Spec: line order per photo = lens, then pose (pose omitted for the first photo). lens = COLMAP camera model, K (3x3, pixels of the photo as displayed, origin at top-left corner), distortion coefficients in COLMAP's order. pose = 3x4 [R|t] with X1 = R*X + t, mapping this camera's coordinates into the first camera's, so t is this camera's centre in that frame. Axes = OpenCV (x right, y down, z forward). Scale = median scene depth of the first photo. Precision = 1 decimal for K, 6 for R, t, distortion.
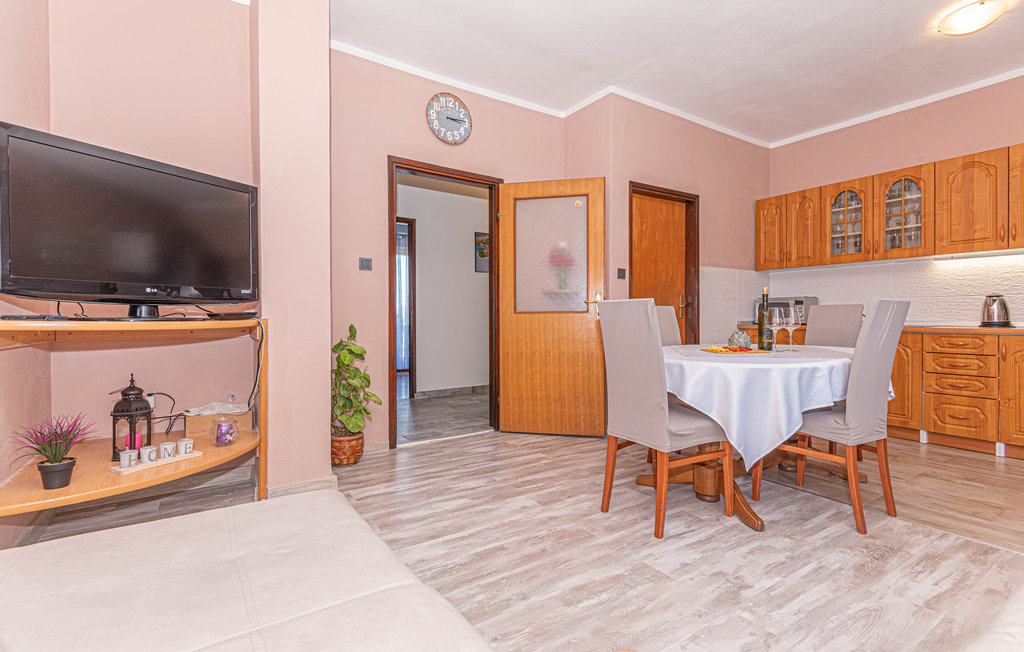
lens RADIAL K [[479.9, 0, 512.0], [0, 479.9, 326.0], [0, 0, 1]] dist [-0.024996, -0.000938]
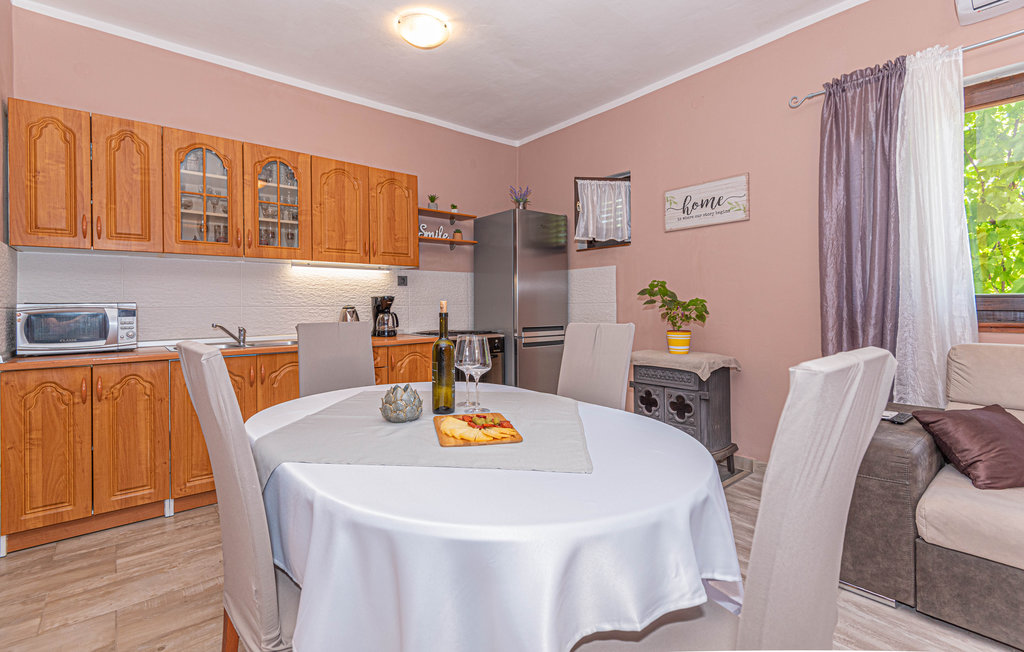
lens RADIAL K [[462.6, 0, 516.3], [0, 462.6, 303.7], [0, 0, 1]] dist [0.028583, -0.014969]
pose [[-0.129675, 0.010985, 0.991496, -0.015615], [0.026878, 0.999610, -0.007560, -0.051159], [-0.991192, 0.025669, -0.129919, 0.712720]]
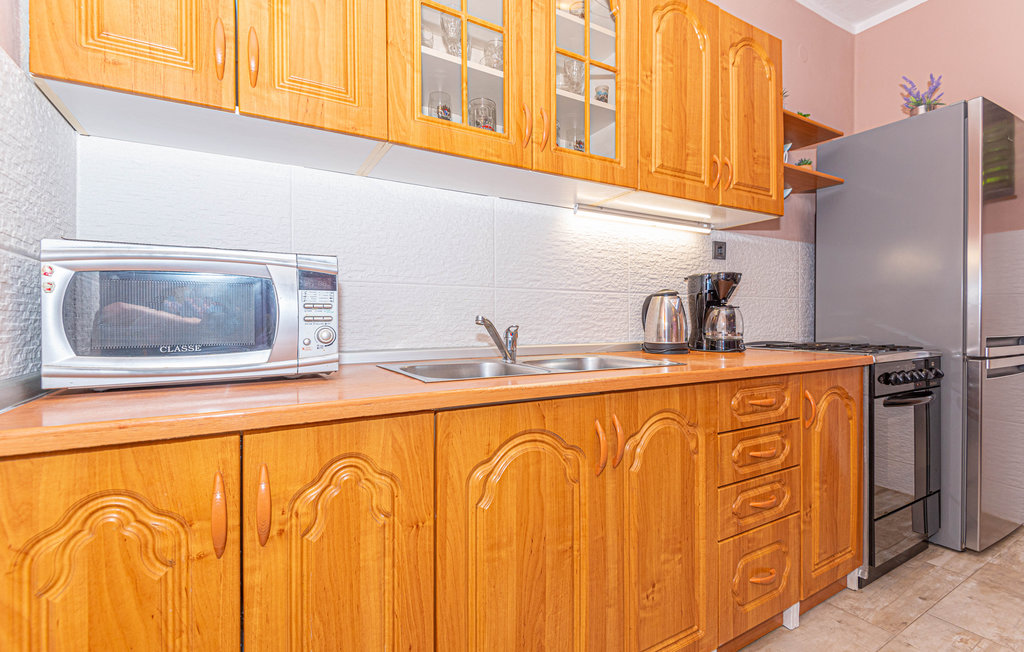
lens RADIAL K [[476.8, 0, 535.0], [0, 476.8, 323.6], [0, 0, 1]] dist [0.001018, -0.000229]
pose [[0.030690, 0.002518, 0.999526, 0.461677], [0.022446, 0.999743, -0.003208, -0.030522], [-0.999277, 0.022534, 0.030625, 1.049892]]
